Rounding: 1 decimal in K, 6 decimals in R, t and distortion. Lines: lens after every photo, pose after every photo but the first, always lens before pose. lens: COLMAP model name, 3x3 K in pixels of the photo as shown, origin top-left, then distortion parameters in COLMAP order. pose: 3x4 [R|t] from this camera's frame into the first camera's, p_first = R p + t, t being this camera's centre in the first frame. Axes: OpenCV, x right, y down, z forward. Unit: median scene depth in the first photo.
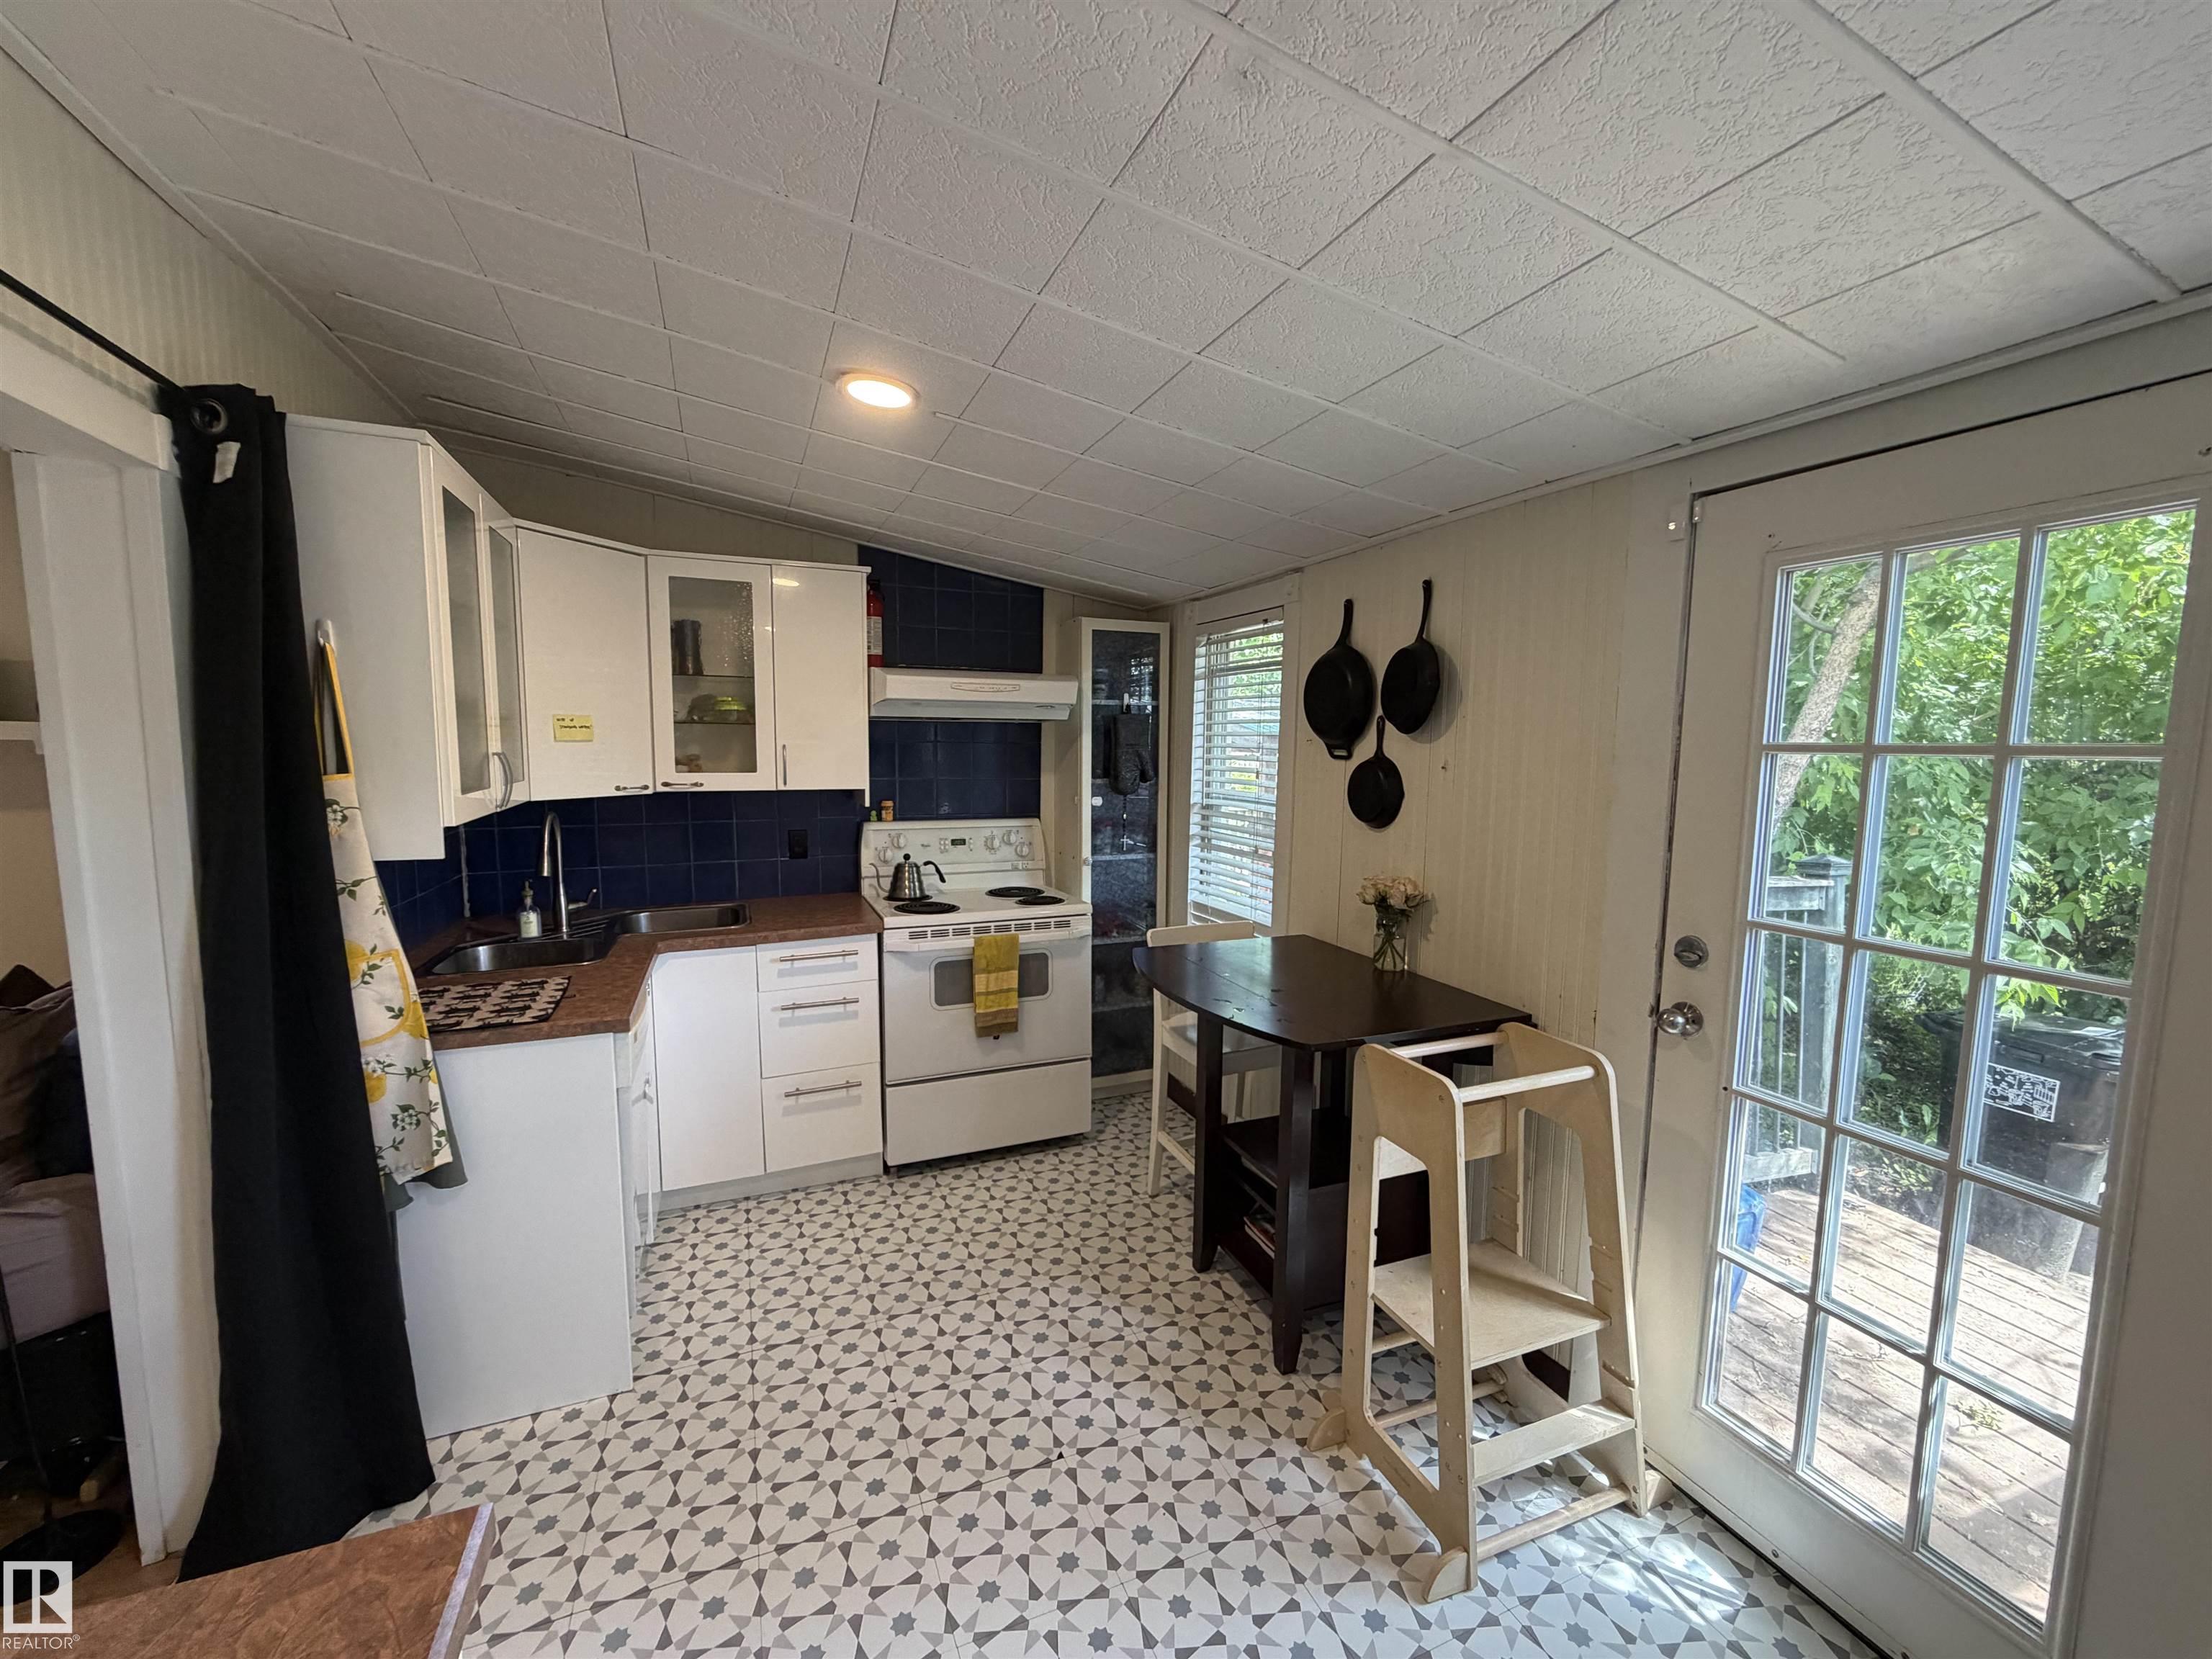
lens RADIAL K [[885.6, 0, 1099.2], [0, 885.6, 832.8], [0, 0, 1]] dist [0.000997, -0.000171]
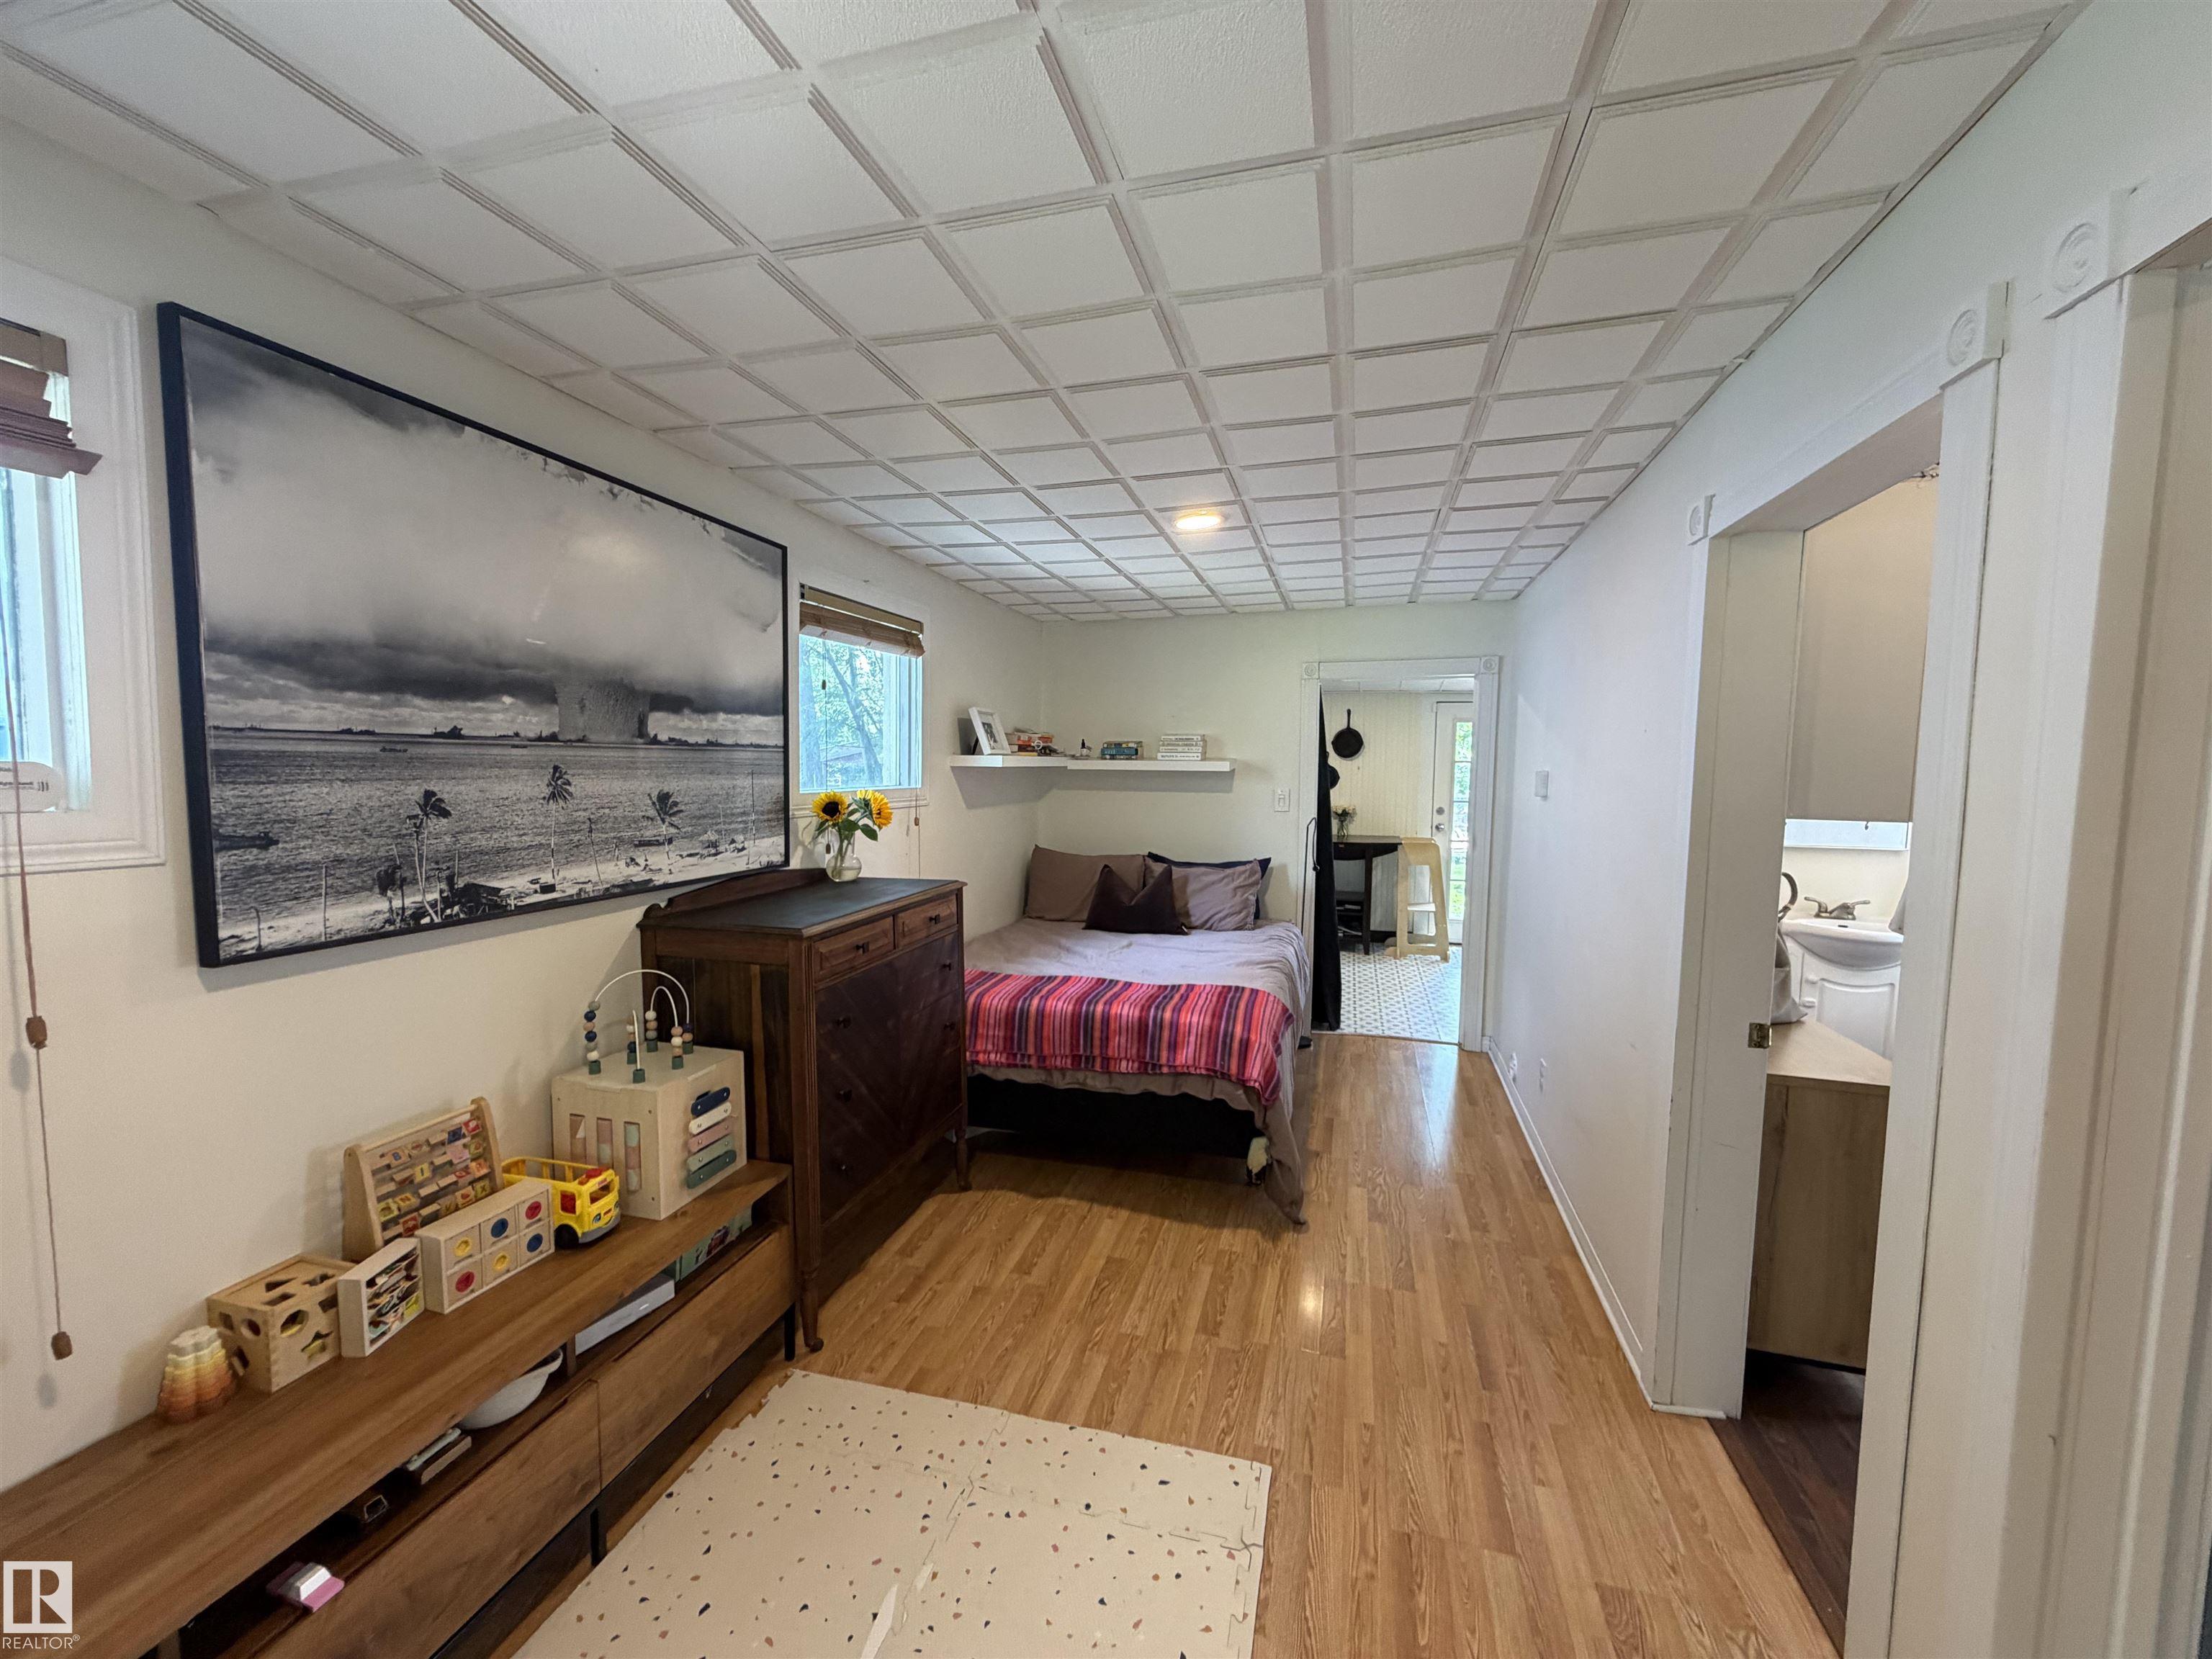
lens RADIAL K [[885.6, 0, 1098.3], [0, 885.6, 832.7], [0, 0, 1]] dist [0.000997, -0.000171]
pose [[0.616755, -0.073185, 0.783745, -2.330364], [0.082223, 0.996211, 0.028321, -0.008402], [-0.782849, 0.046975, 0.620436, -0.207705]]
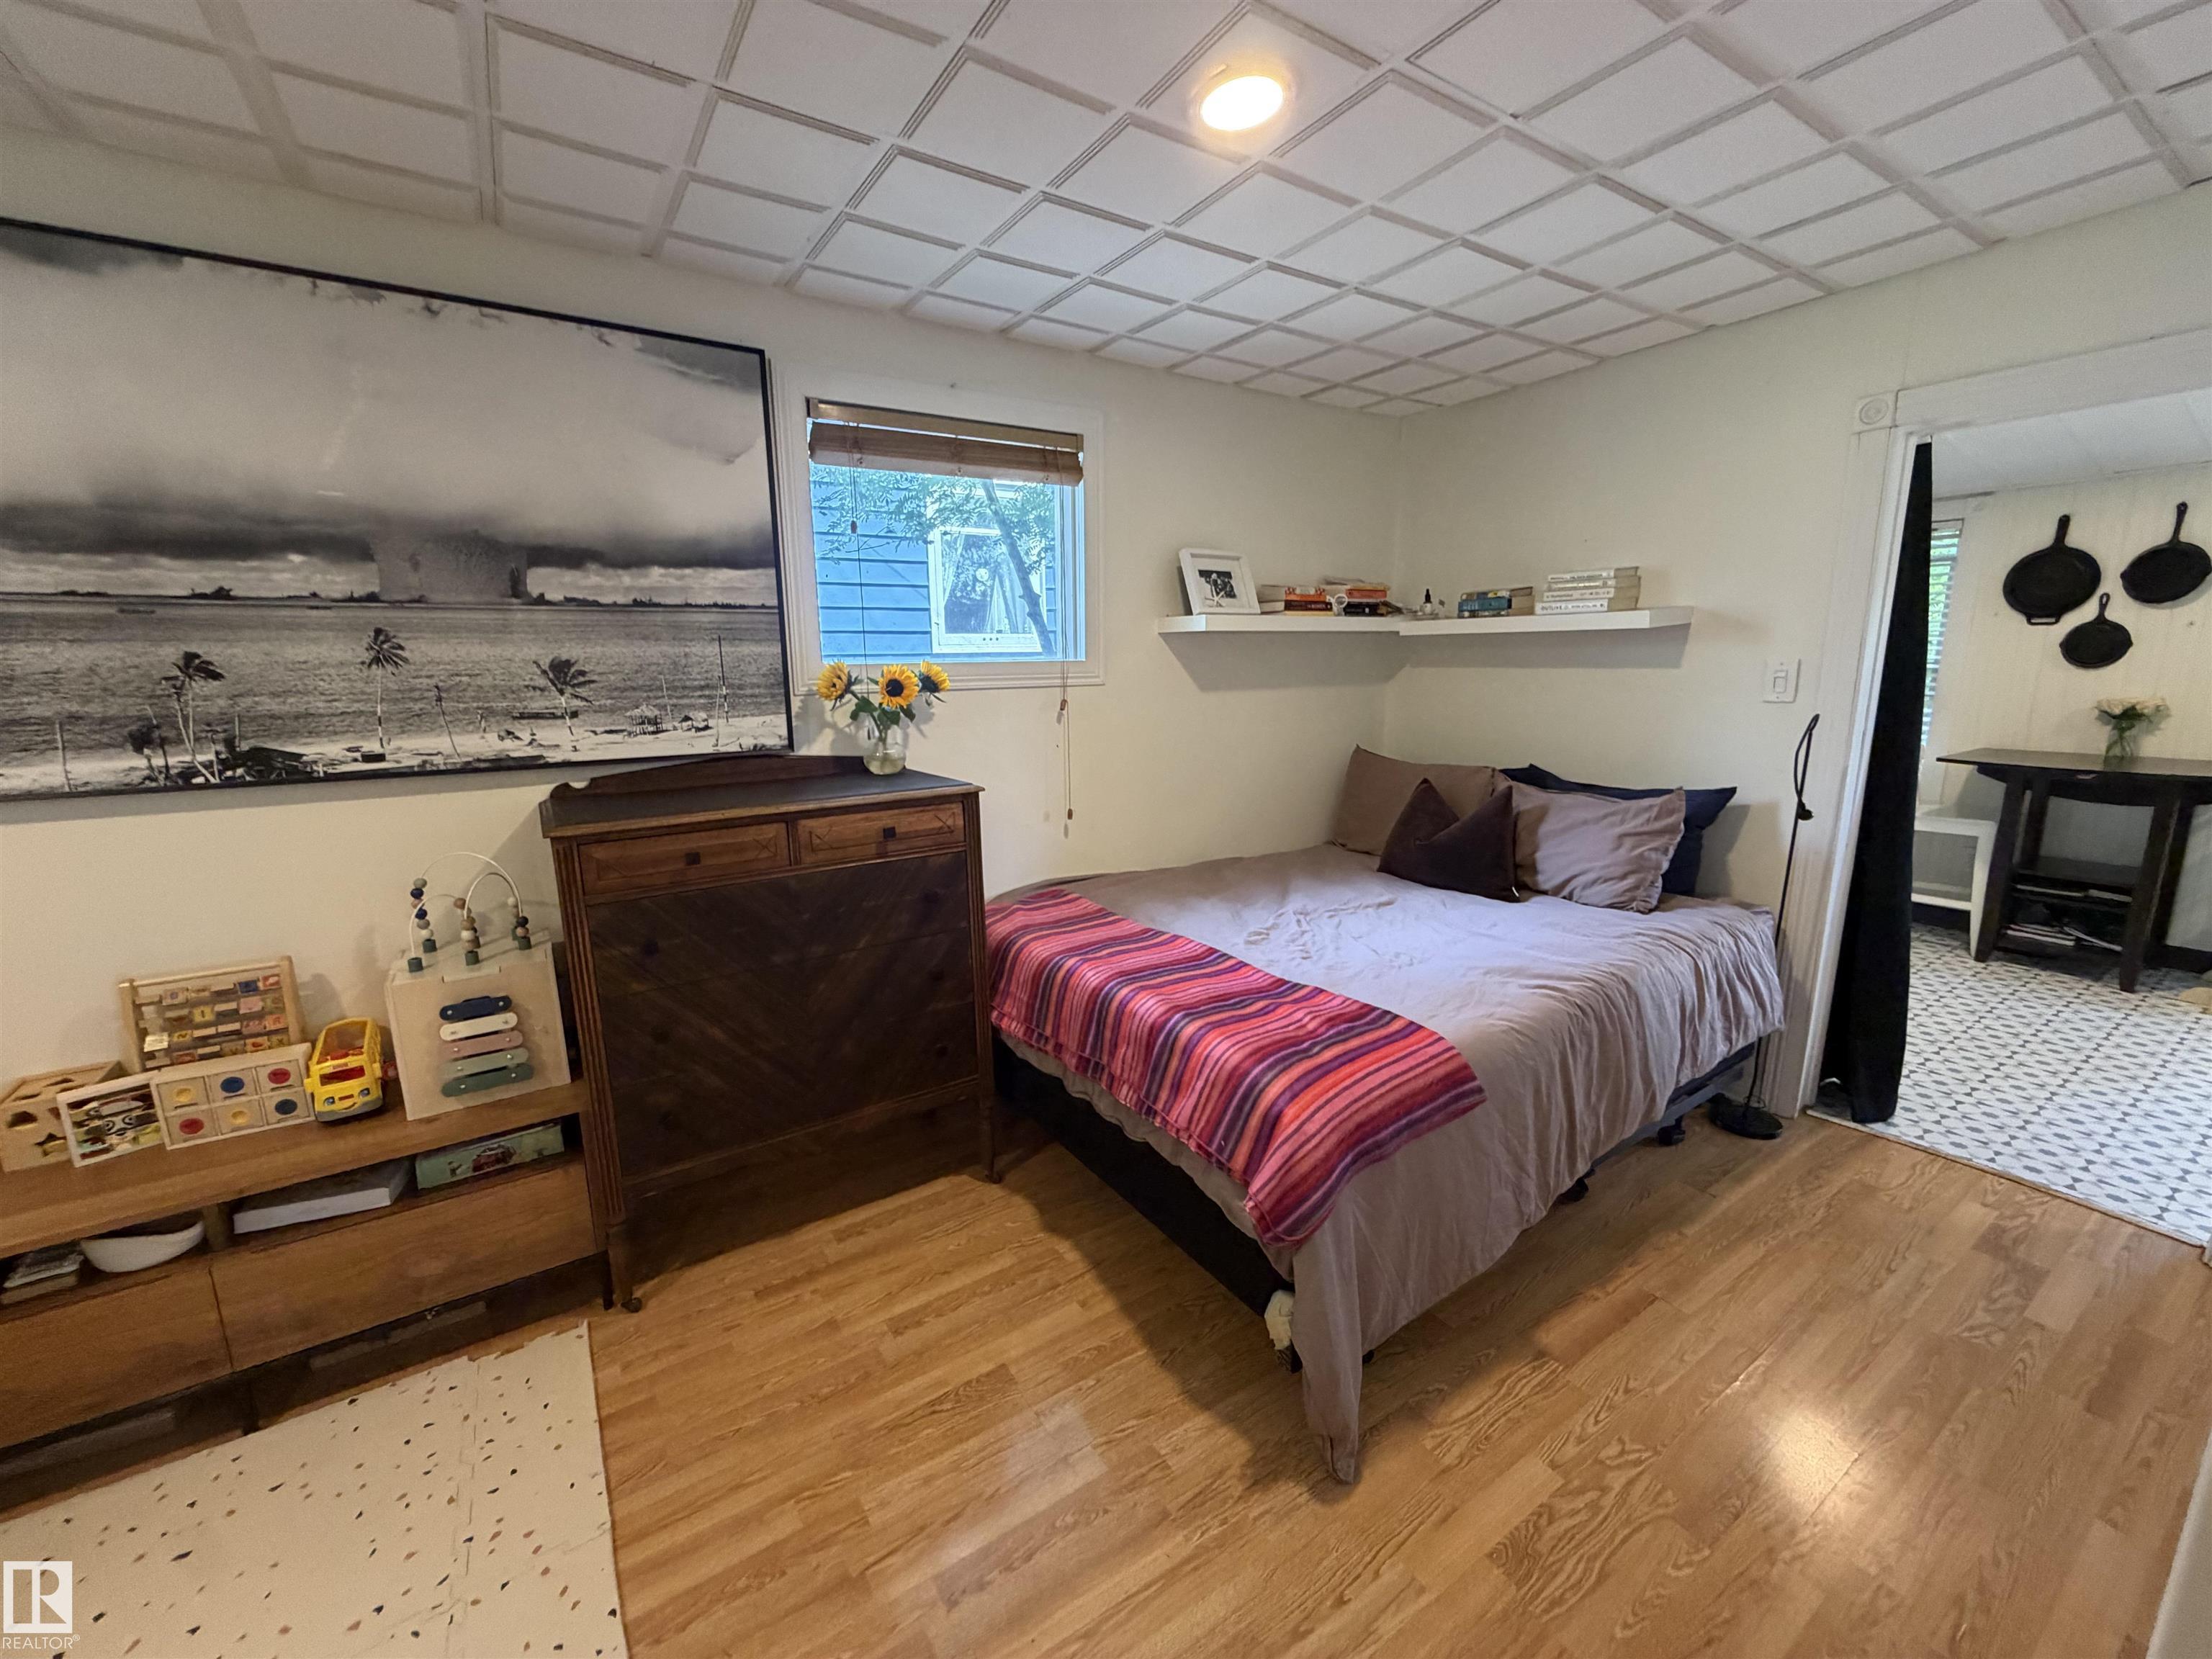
lens RADIAL K [[885.6, 0, 1098.9], [0, 885.6, 832.2], [0, 0, 1]] dist [0.000997, -0.000171]
pose [[0.981783, -0.065928, 0.178201, -1.584956], [0.048822, 0.993916, 0.098730, 0.039534], [-0.183626, -0.088231, 0.979028, -0.202268]]
